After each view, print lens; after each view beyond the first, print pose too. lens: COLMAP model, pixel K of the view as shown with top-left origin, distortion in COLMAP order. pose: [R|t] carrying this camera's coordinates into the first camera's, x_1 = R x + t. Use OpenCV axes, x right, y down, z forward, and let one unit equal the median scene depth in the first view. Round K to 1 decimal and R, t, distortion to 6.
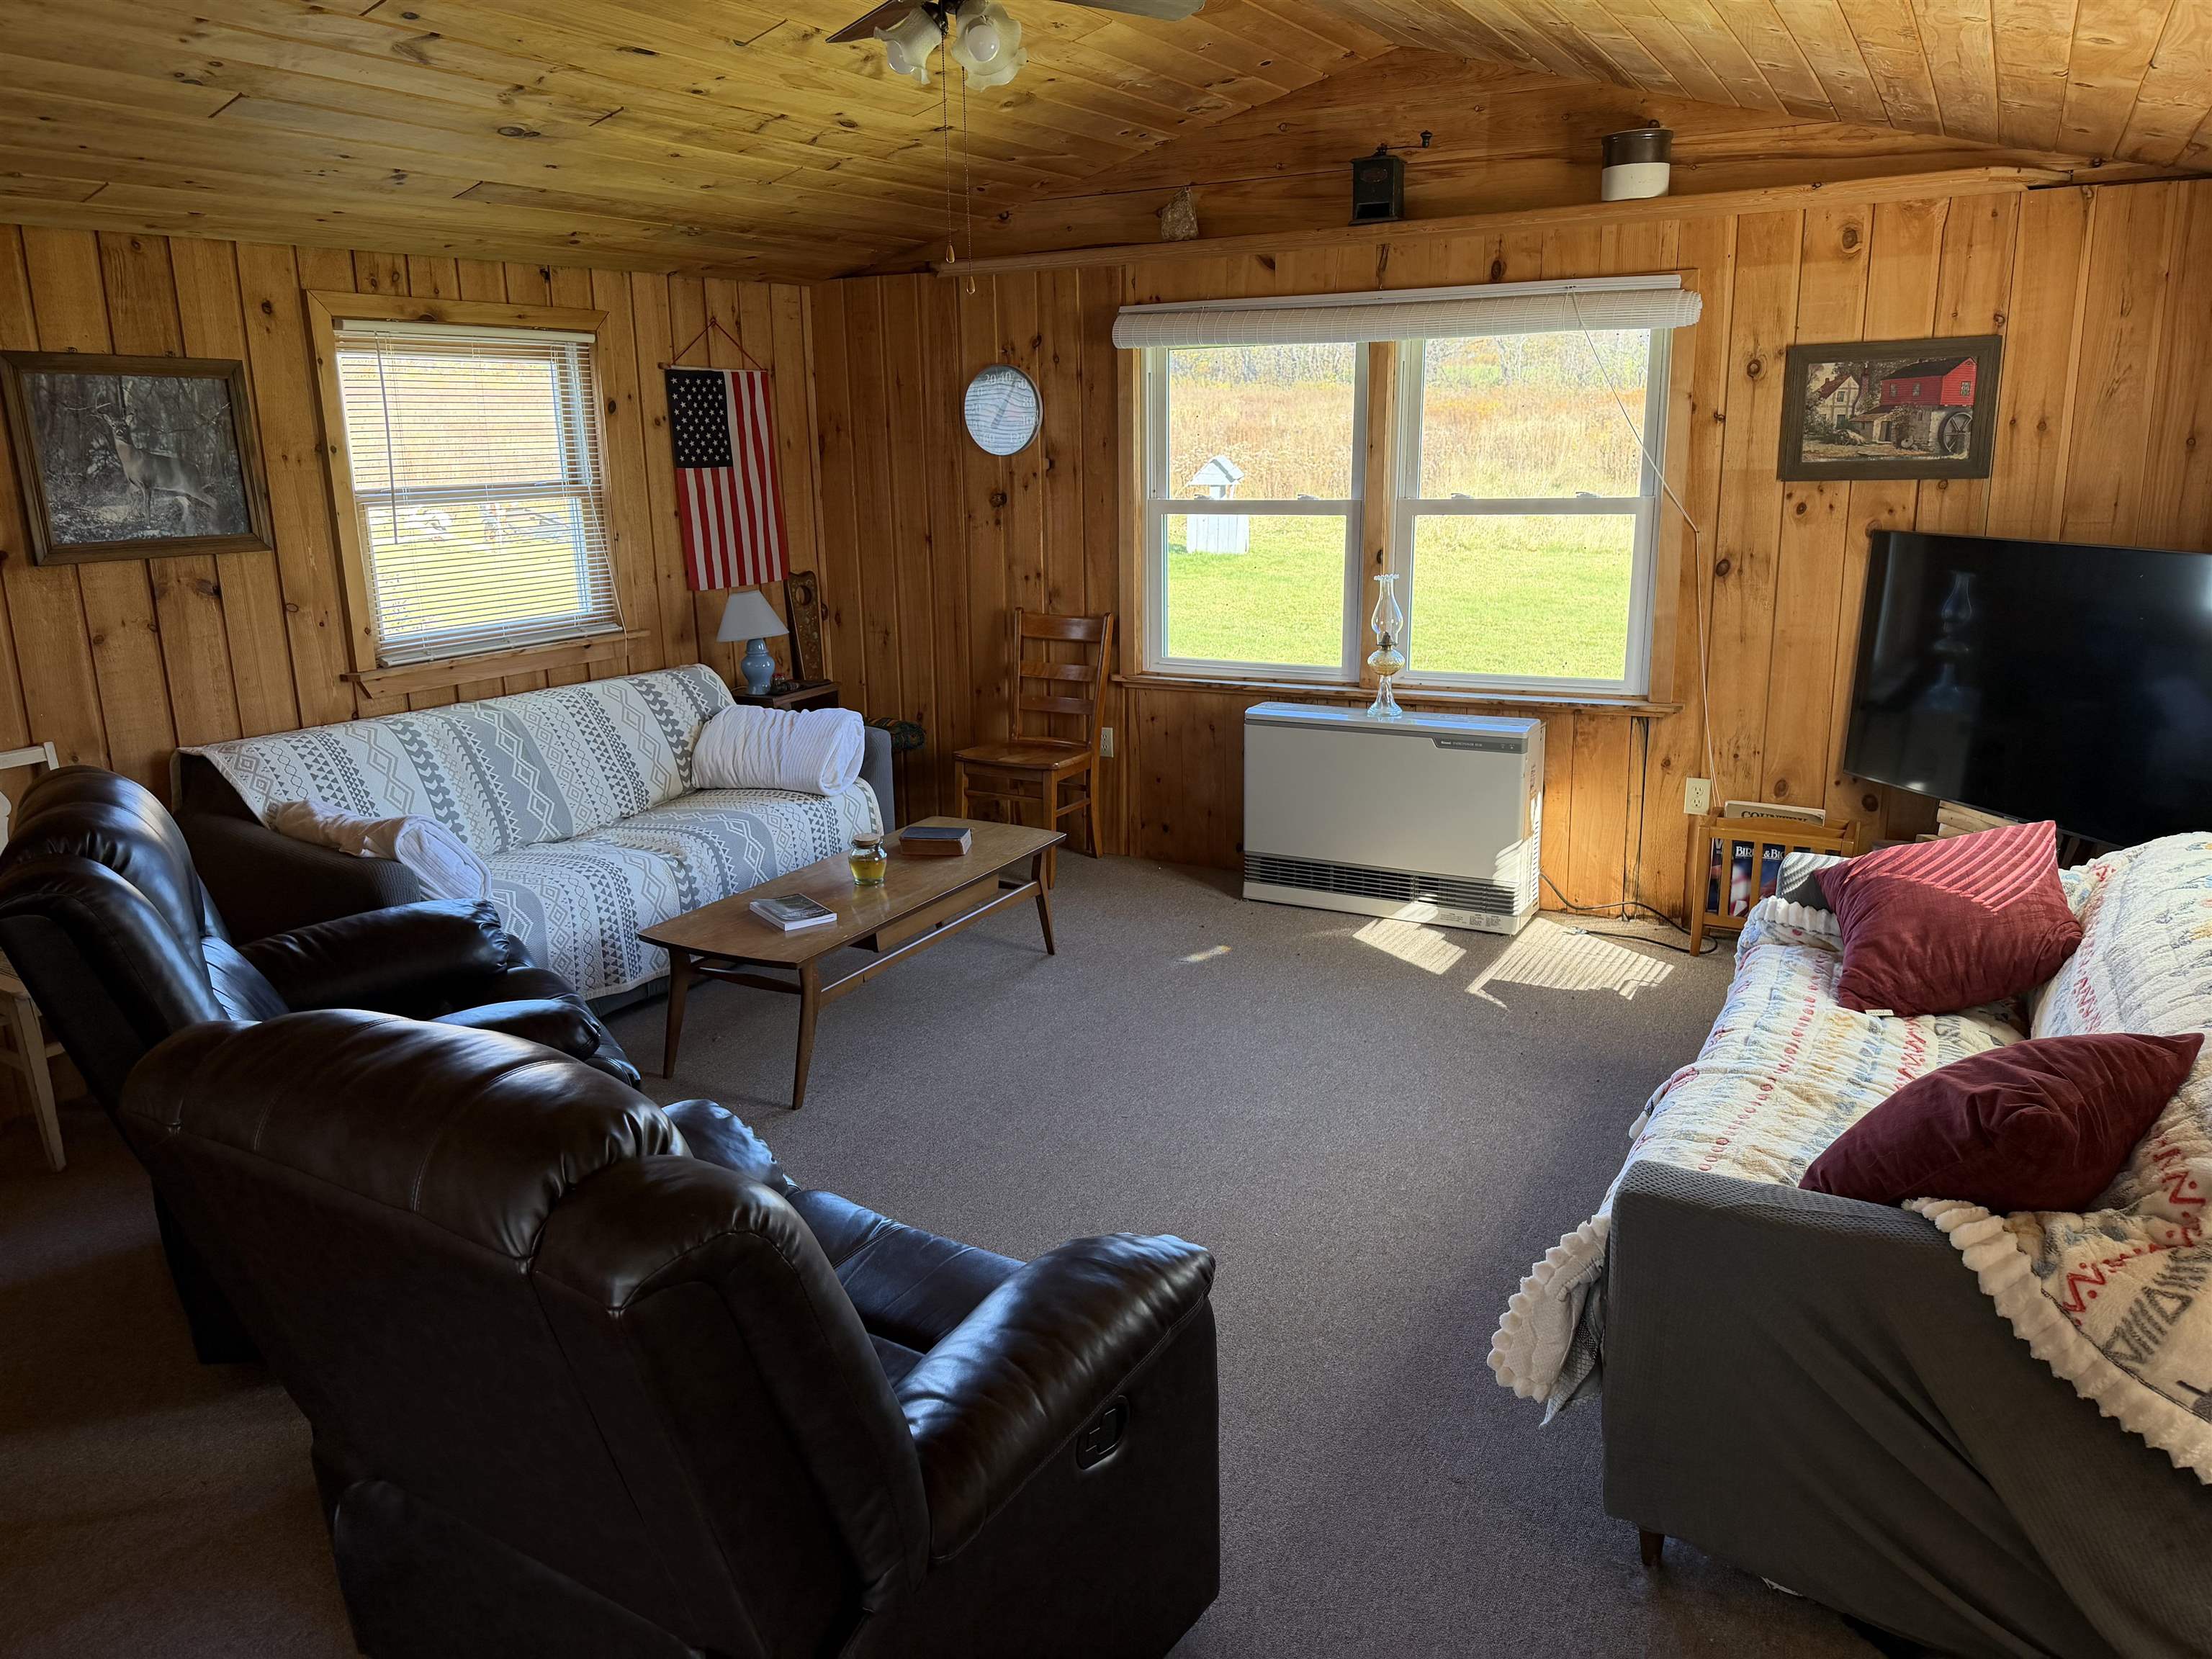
lens RADIAL K [[1545.1, 0, 1106.1], [0, 1545.1, 849.0], [0, 0, 1]] dist [0.030853, -0.036579]
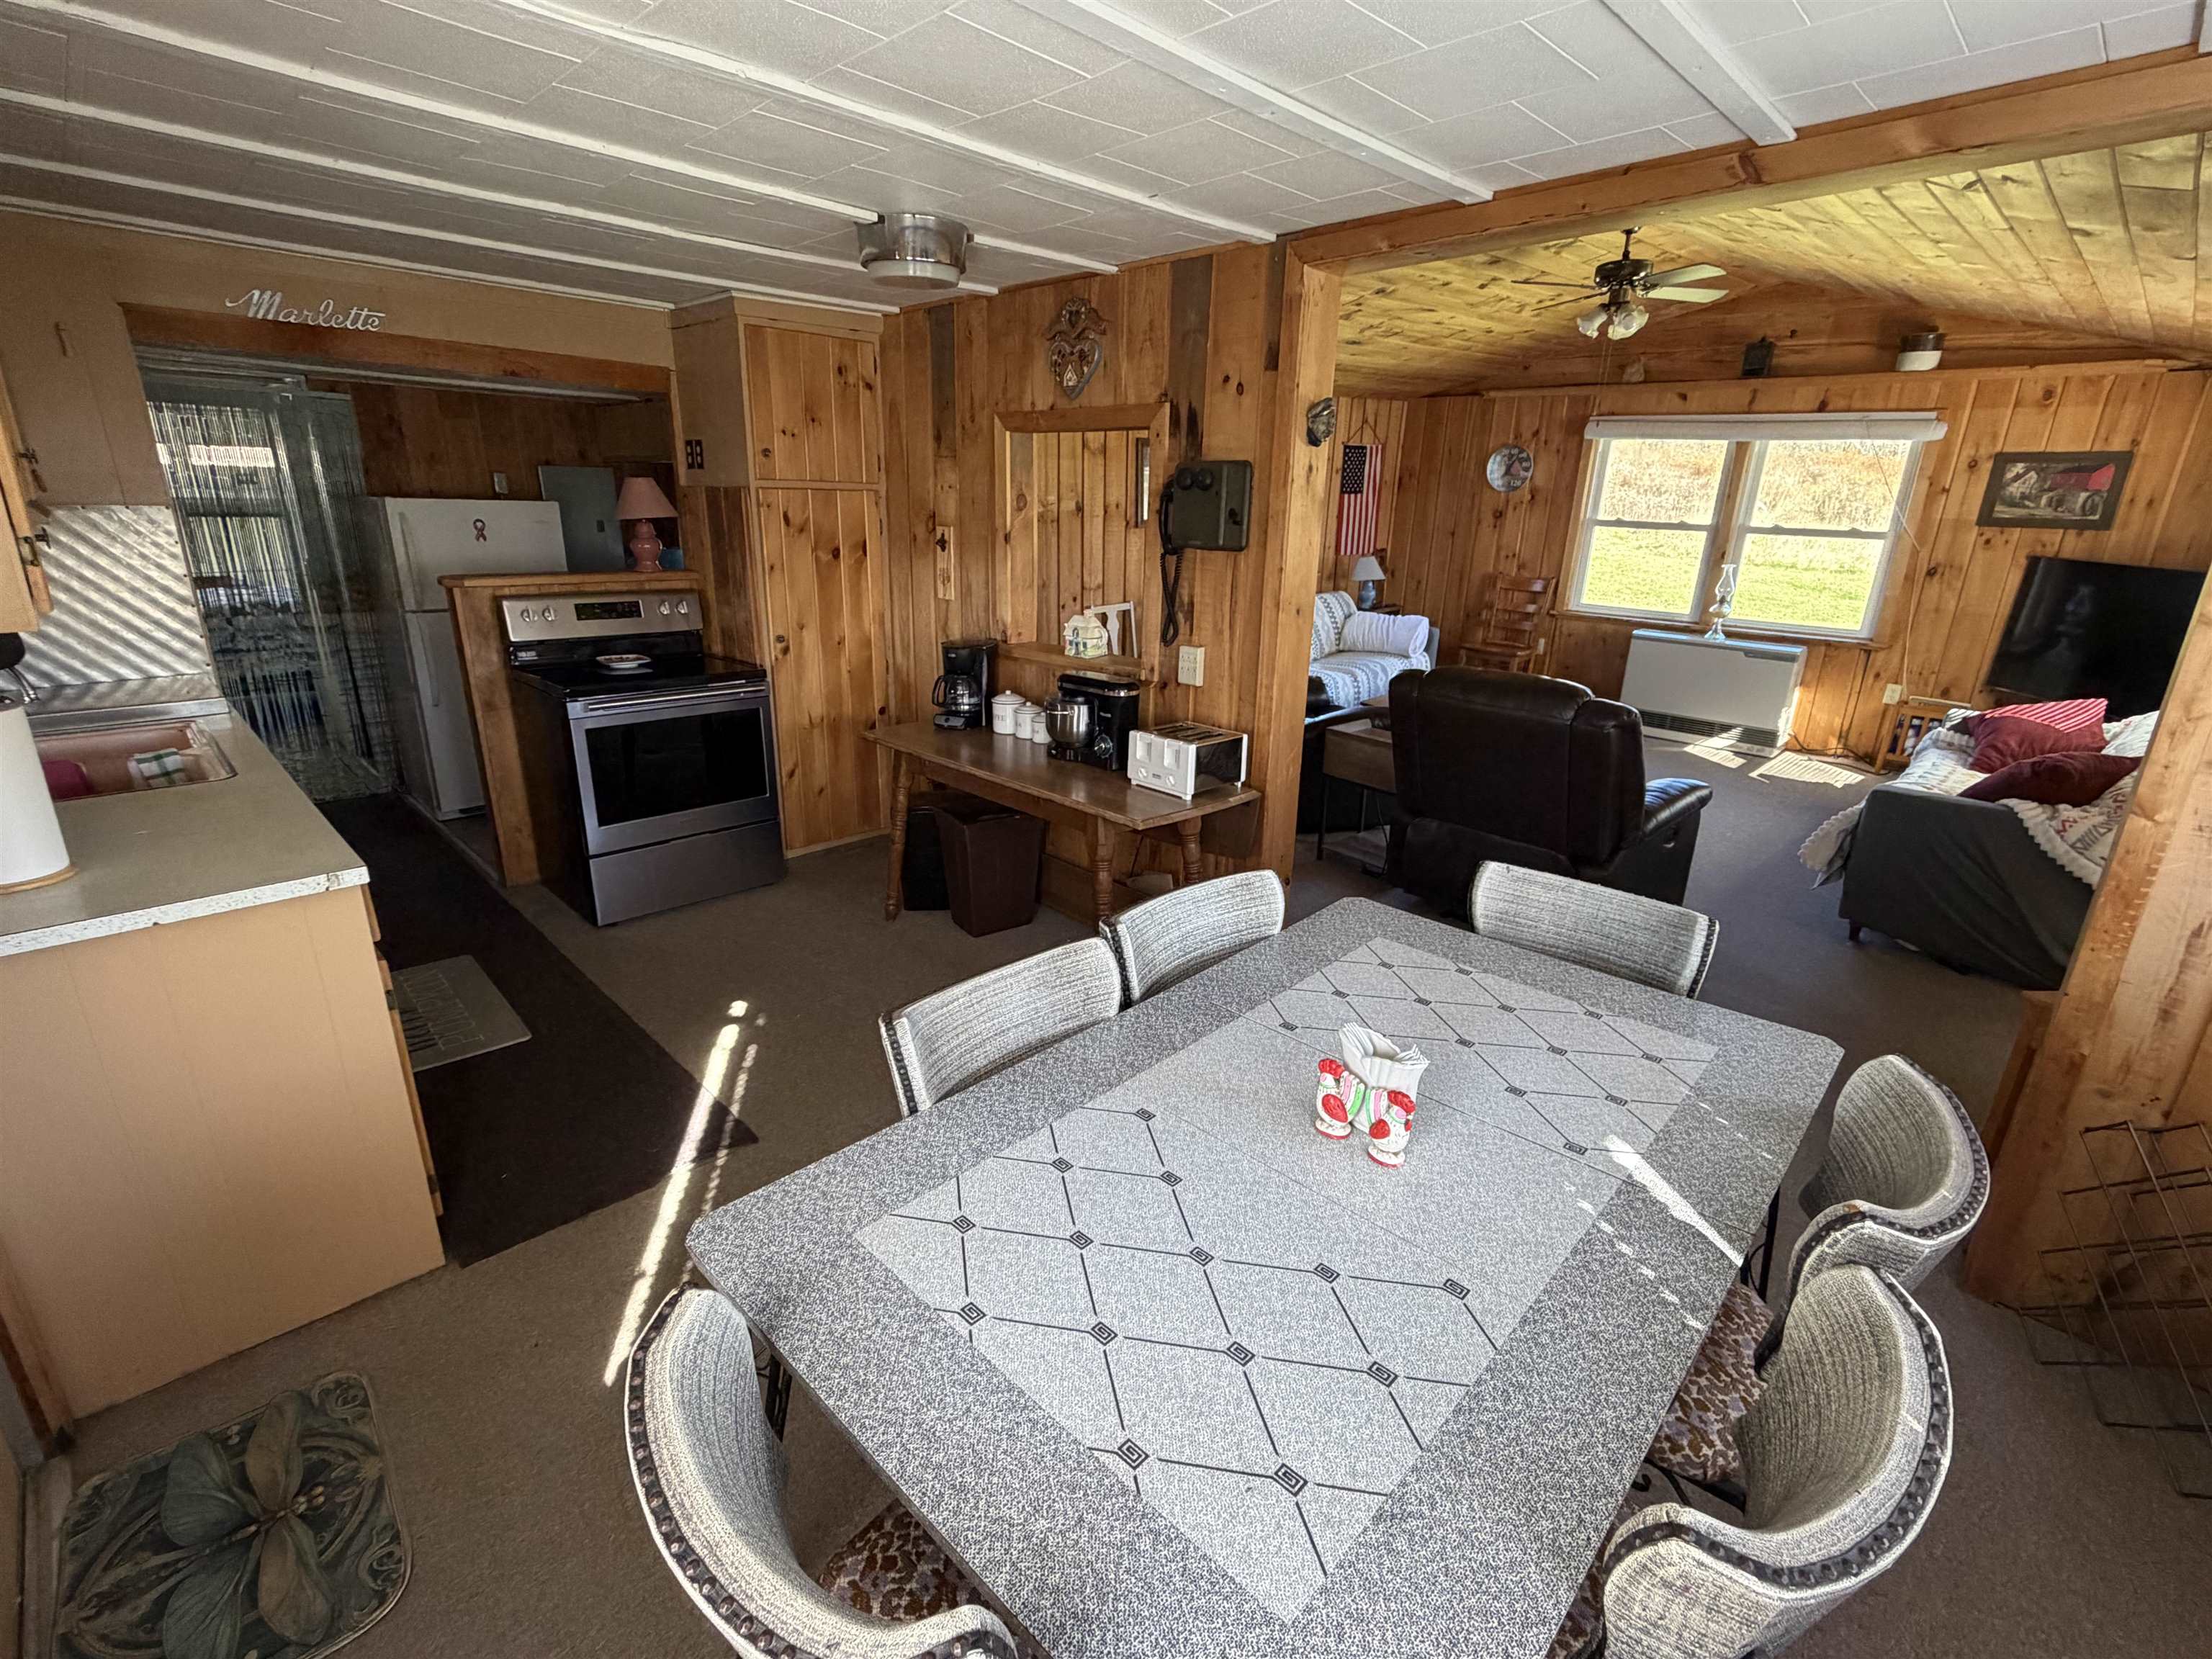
lens RADIAL K [[999.0, 0, 1100.3], [0, 999.0, 839.5], [0, 0, 1]] dist [-0.005600, 0.002567]
pose [[0.959245, 0.126981, -0.252439, -0.214293], [-0.102035, 0.988722, 0.109622, 0.105323], [0.263512, -0.079397, 0.961383, -0.433439]]
